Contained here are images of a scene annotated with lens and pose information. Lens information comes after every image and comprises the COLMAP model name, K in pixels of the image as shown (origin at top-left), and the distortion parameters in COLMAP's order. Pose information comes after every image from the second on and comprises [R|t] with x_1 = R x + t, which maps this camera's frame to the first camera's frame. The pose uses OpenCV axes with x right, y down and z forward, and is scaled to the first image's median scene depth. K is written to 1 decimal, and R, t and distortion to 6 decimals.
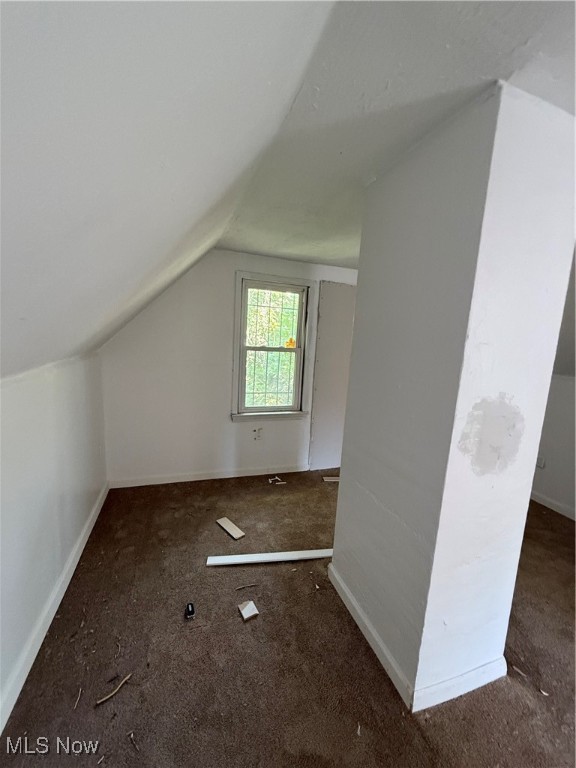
lens RADIAL K [[306.8, 0, 288.5], [0, 306.8, 383.9], [0, 0, 1]] dist [0.002764, -0.000105]
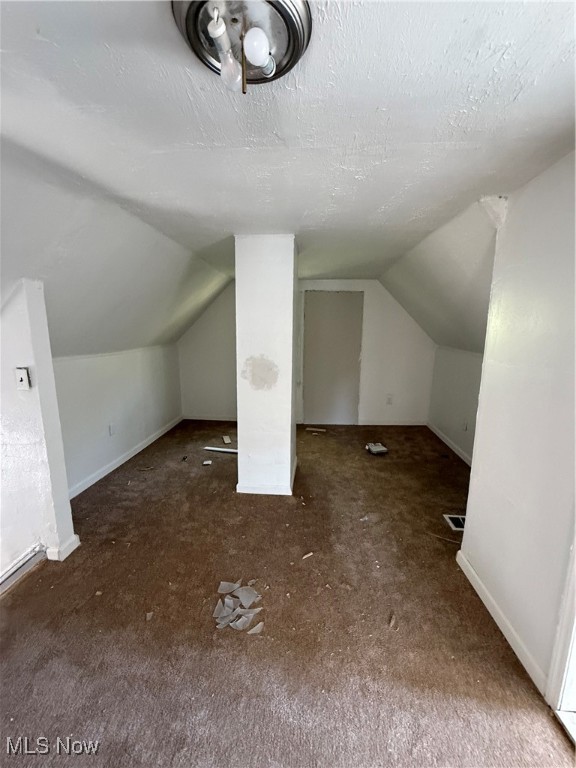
lens RADIAL K [[306.8, 0, 287.0], [0, 306.8, 382.9], [0, 0, 1]] dist [0.002764, -0.000105]
pose [[0.911680, 0.025147, -0.410130, 1.153077], [-0.017521, 0.999597, 0.022342, 0.121865], [0.410526, -0.013183, 0.911753, -0.654961]]
